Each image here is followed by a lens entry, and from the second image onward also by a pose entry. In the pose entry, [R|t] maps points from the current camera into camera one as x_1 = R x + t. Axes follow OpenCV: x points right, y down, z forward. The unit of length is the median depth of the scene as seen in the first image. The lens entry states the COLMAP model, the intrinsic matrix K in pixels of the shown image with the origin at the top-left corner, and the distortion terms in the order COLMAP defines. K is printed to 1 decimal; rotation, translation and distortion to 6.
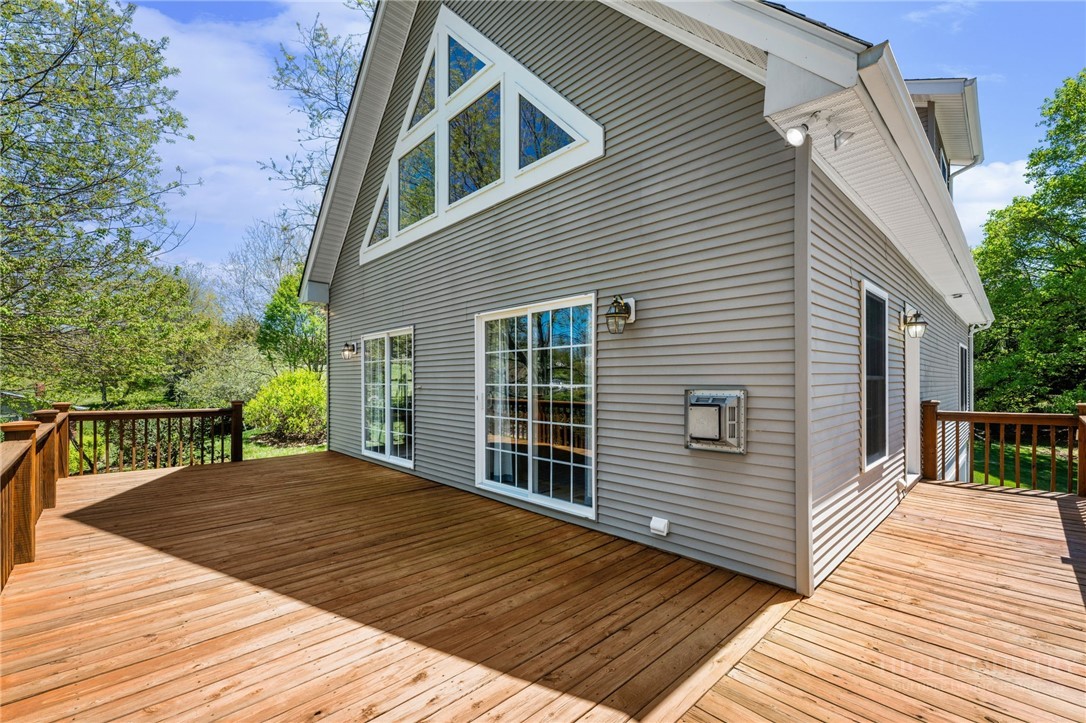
lens RADIAL K [[459.7, 0, 544.4], [0, 459.7, 379.8], [0, 0, 1]] dist [-0.022982, -0.000041]
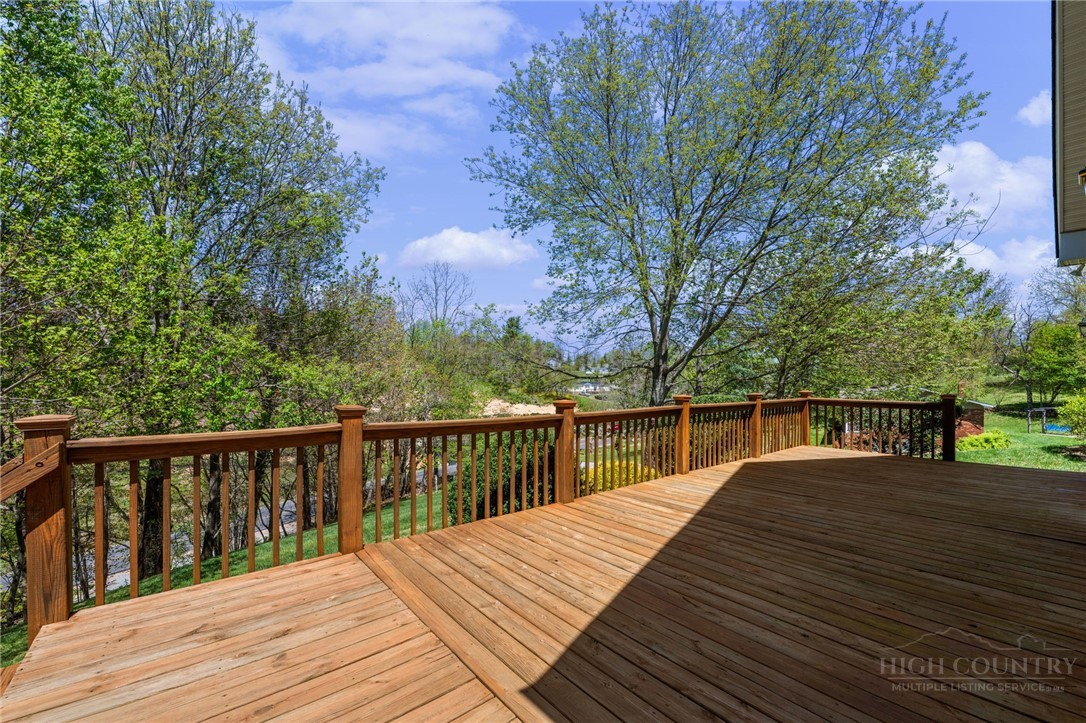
lens RADIAL K [[436.1, 0, 545.4], [0, 436.1, 369.3], [0, 0, 1]] dist [-0.000143, -0.000028]
pose [[-0.070671, -0.025066, -0.997185, 0.682439], [0.004211, 0.999668, -0.025427, 0.036692], [0.997491, -0.005996, -0.070542, 0.642120]]
